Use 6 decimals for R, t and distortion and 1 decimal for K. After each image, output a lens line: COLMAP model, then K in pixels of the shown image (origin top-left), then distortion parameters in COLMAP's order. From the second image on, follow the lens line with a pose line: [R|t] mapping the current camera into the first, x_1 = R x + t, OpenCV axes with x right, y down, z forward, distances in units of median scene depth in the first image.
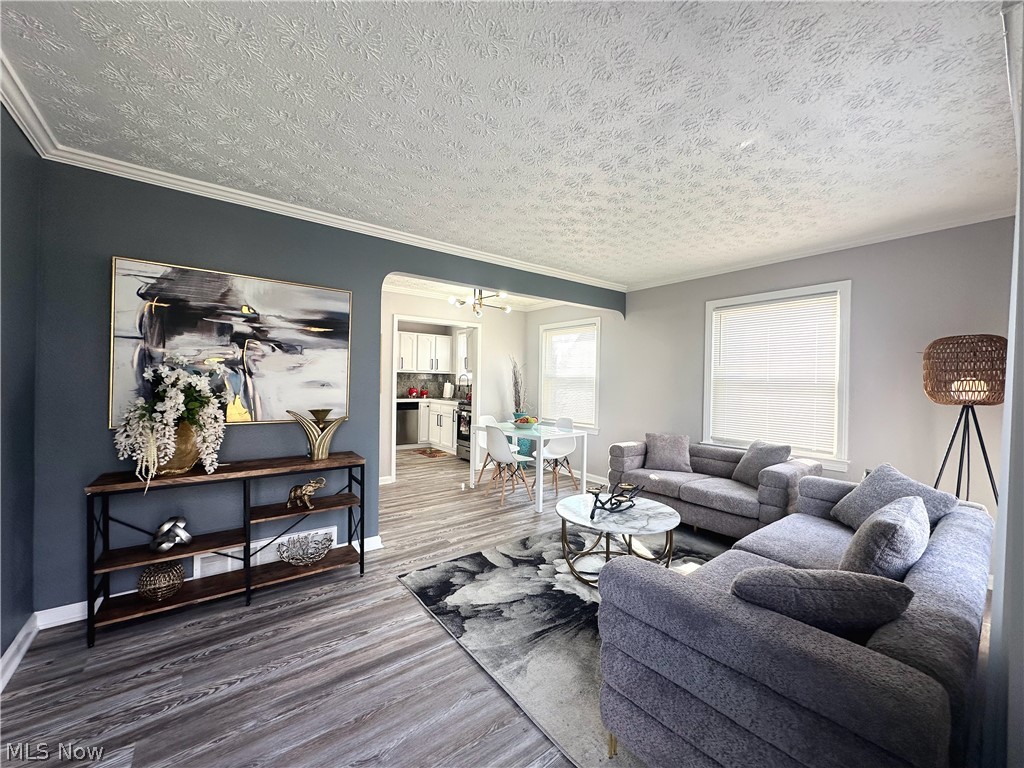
lens RADIAL K [[407.7, 0, 511.7], [0, 407.7, 383.0], [0, 0, 1]] dist [-0.001218, 0.000149]
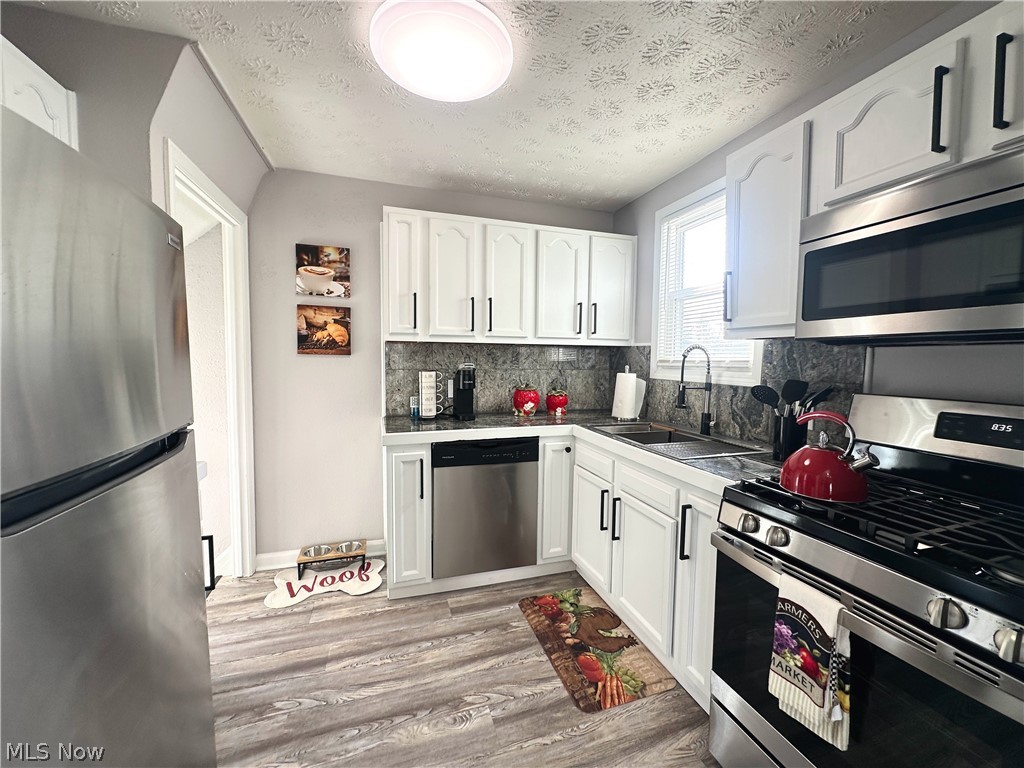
lens RADIAL K [[407.7, 0, 511.7], [0, 407.7, 383.0], [0, 0, 1]] dist [-0.001218, 0.000149]
pose [[0.943989, 0.012694, -0.329733, -0.137486], [0.005311, 0.998546, 0.053646, -0.010804], [0.329934, -0.052392, 0.942549, 0.663376]]
